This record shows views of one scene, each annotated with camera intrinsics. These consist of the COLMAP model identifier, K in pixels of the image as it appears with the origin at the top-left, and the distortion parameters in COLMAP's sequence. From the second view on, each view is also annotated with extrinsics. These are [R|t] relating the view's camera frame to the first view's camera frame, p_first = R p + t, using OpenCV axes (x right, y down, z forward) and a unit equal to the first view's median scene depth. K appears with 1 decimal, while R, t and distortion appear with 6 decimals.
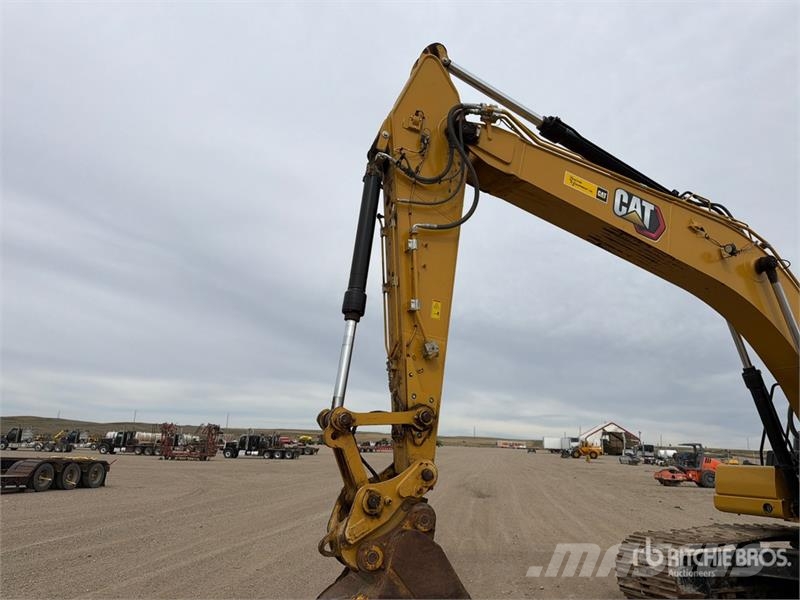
lens RADIAL K [[565.7, 0, 396.5], [0, 565.7, 304.3], [0, 0, 1]] dist [0.091841, -0.141909]
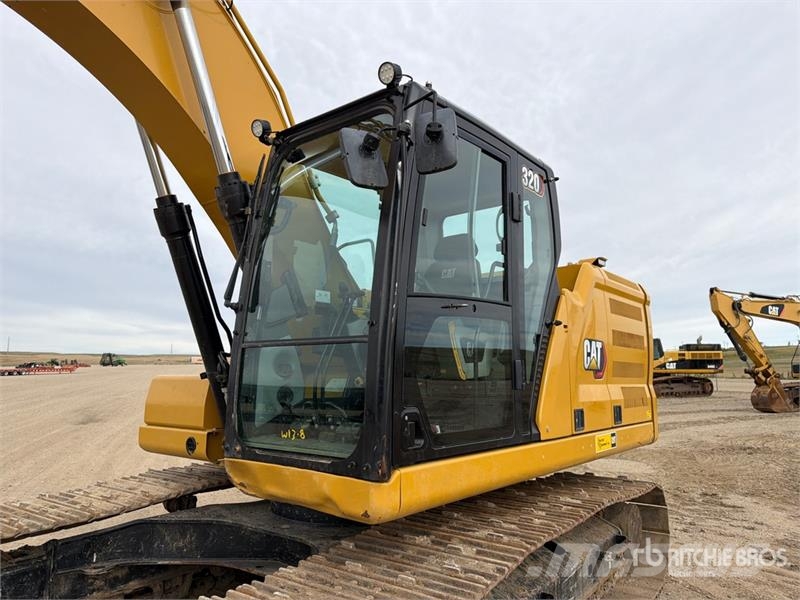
lens RADIAL K [[576.7, 0, 400.0], [0, 576.7, 300.0], [0, 0, 1]] dist [0.000956, -0.000156]
pose [[0.867508, 0.021300, 0.496967, 0.613580], [-0.089906, 0.989342, 0.114537, 0.140593], [-0.489230, -0.144042, 0.860178, 0.471659]]
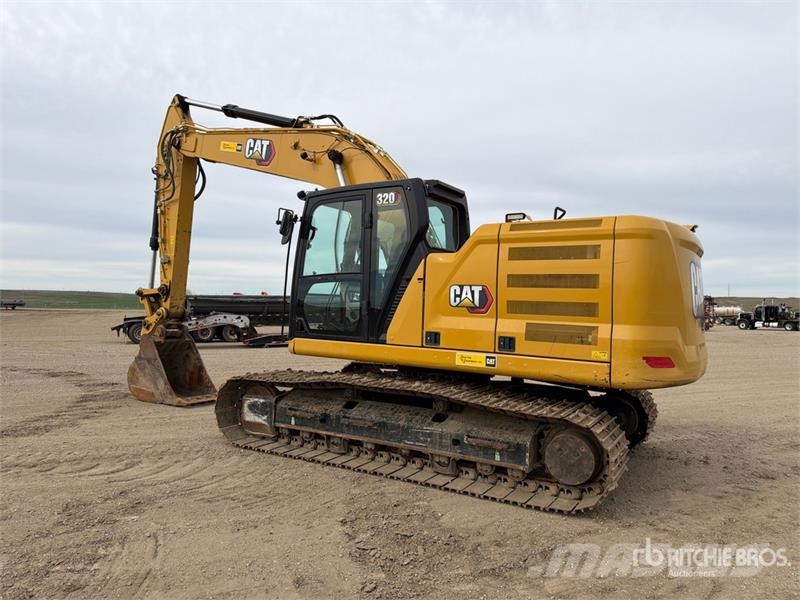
lens RADIAL K [[567.3, 0, 403.6], [0, 567.3, 295.1], [0, 0, 1]] dist [0.073345, -0.096009]
pose [[0.585717, -0.045292, -0.809249, 1.867022], [0.203554, 0.974658, 0.092778, 0.155778], [0.784539, -0.219067, 0.580093, 0.322237]]
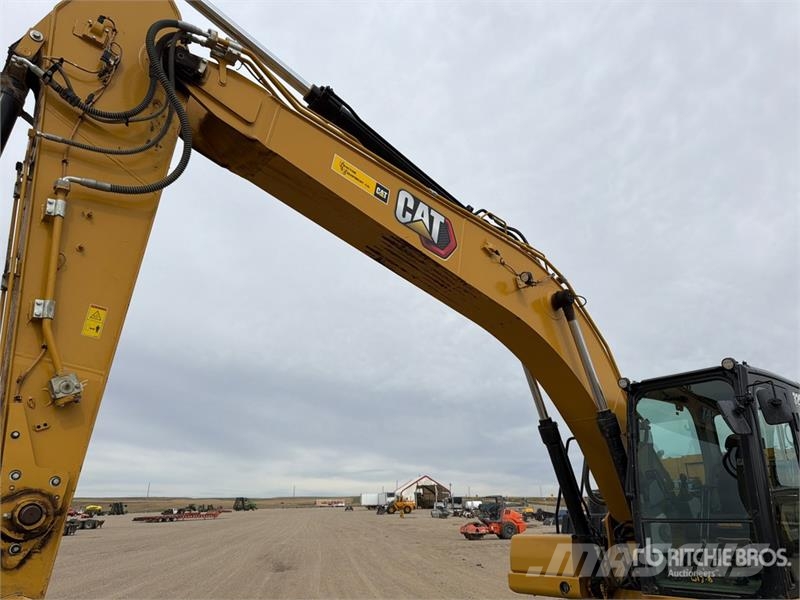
lens RADIAL K [[567.3, 0, 403.6], [0, 567.3, 295.1], [0, 0, 1]] dist [0.073345, -0.096009]
pose [[0.950210, 0.063846, 0.305000, 0.154975], [-0.030311, 0.993081, -0.113449, 0.032091], [-0.310133, 0.098556, 0.945571, 0.264252]]
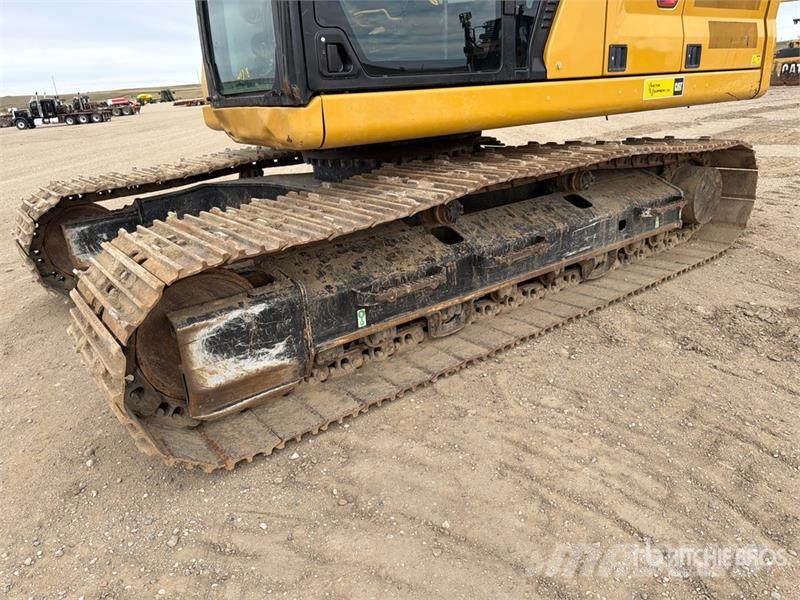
lens RADIAL K [[568.3, 0, 400.0], [0, 568.3, 300.0], [0, 0, 1]] dist [0.005646, -0.003632]
pose [[0.968362, -0.178903, 0.173976, 0.772023], [0.048482, 0.818756, 0.572092, 0.196210], [-0.244793, -0.545557, 0.801526, 0.397449]]
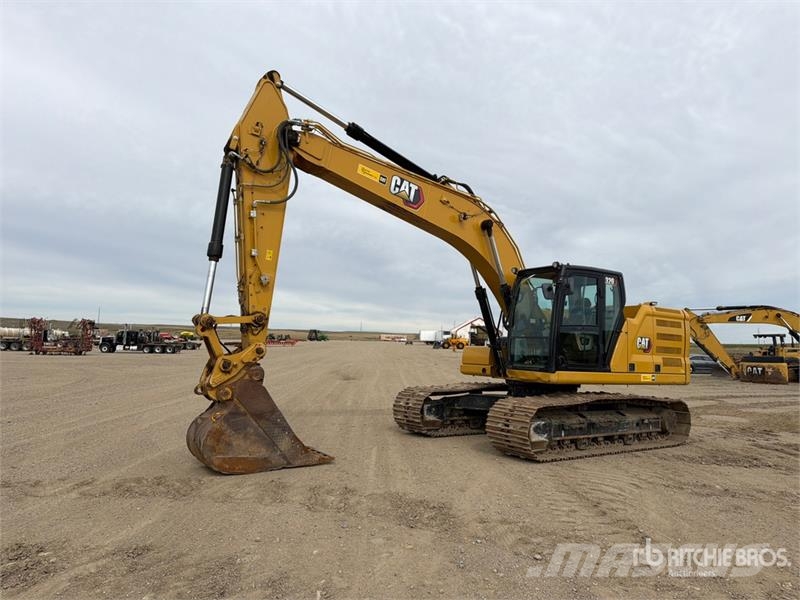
lens RADIAL K [[552.3, 0, 402.9], [0, 552.3, 301.7], [0, 0, 1]] dist [0.156319, -0.281643]
pose [[0.977656, 0.007147, 0.210091, 0.089173], [-0.043662, 0.984530, 0.169688, -0.118961], [-0.205628, -0.175070, 0.962844, -0.530763]]
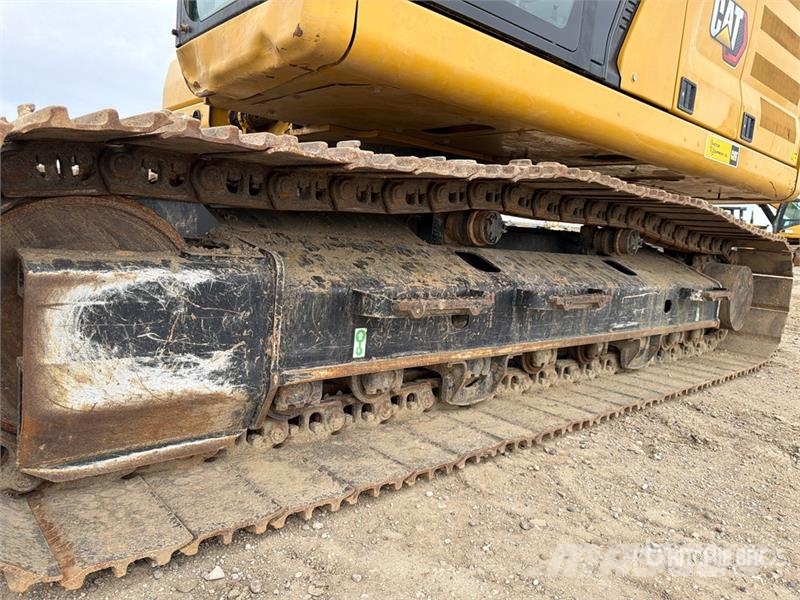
lens RADIAL K [[571.9, 0, 384.4], [0, 571.9, 298.7], [0, 0, 1]] dist [-0.016825, -0.002146]
pose [[0.954462, 0.000735, 0.298332, 0.748501], [-0.117055, 0.920730, 0.372228, 0.336784], [-0.274410, -0.390199, 0.878888, 0.518579]]
